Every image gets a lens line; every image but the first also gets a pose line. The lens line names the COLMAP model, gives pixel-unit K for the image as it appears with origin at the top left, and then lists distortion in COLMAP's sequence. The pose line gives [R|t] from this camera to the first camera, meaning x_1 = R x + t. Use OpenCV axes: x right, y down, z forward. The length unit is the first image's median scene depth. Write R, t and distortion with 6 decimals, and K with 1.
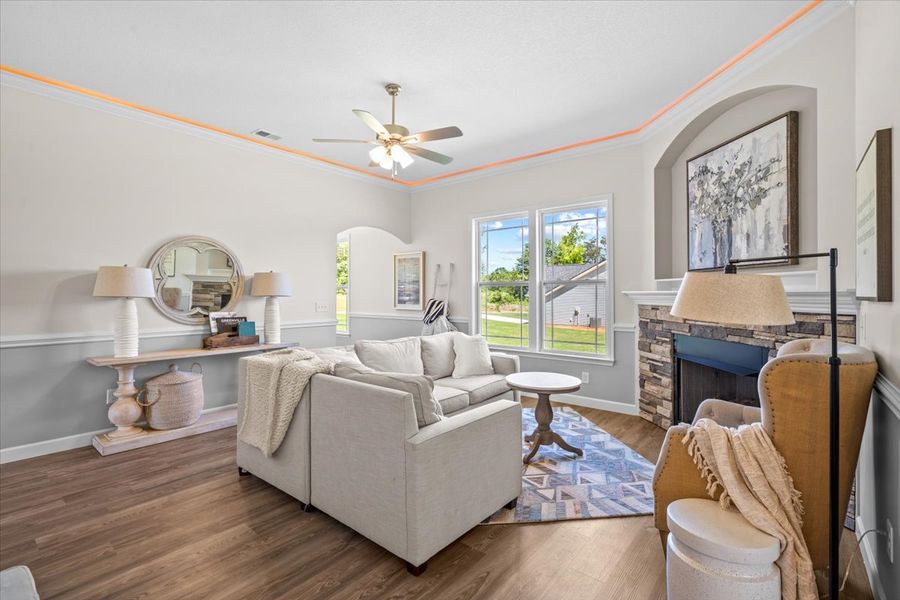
lens RADIAL K [[409.6, 0, 445.2], [0, 409.6, 292.4], [0, 0, 1]] dist [-0.006146, 0.000669]
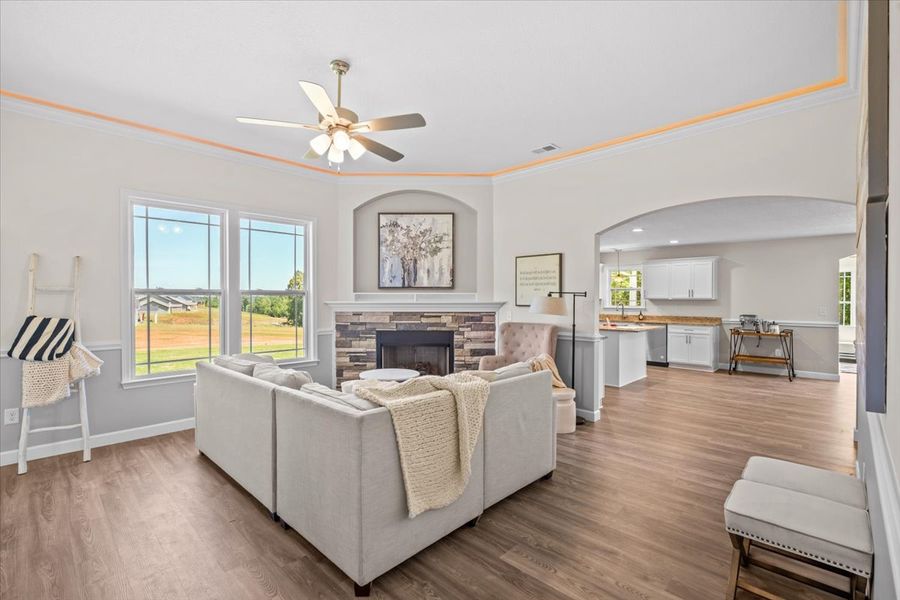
lens RADIAL K [[409.6, 0, 449.6], [0, 409.6, 302.0], [0, 0, 1]] dist [-0.006146, 0.000669]
pose [[0.080103, -0.010306, 0.996733, -1.047348], [-0.004078, 0.999935, 0.010667, -0.021779], [-0.996778, -0.004919, 0.080056, 0.762706]]
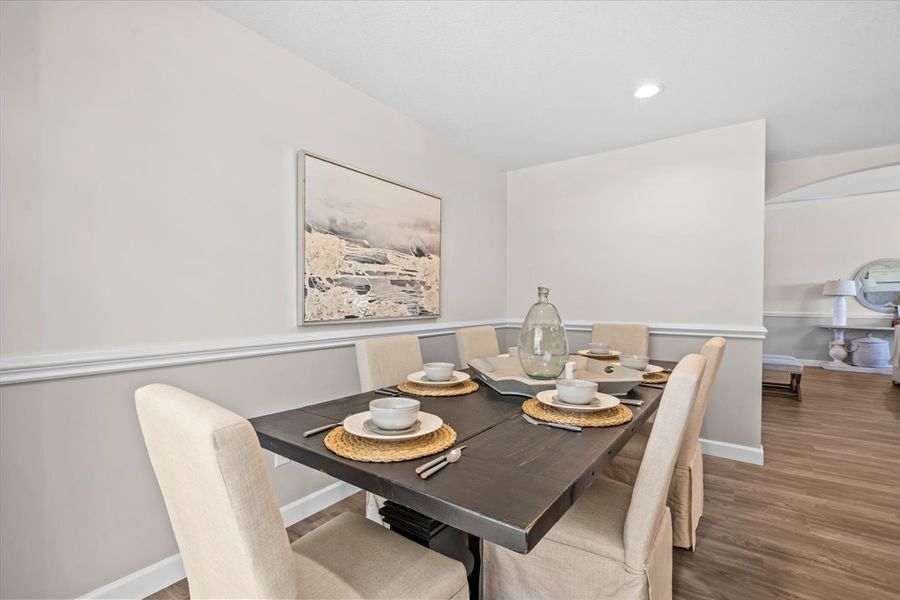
lens RADIAL K [[409.6, 0, 441.6], [0, 409.6, 303.2], [0, 0, 1]] dist [-0.006146, 0.000669]
pose [[0.065066, 0.011450, -0.997815, 0.847325], [0.002999, 0.999927, 0.011670, 0.016086], [0.997876, -0.003751, 0.065027, -0.840299]]
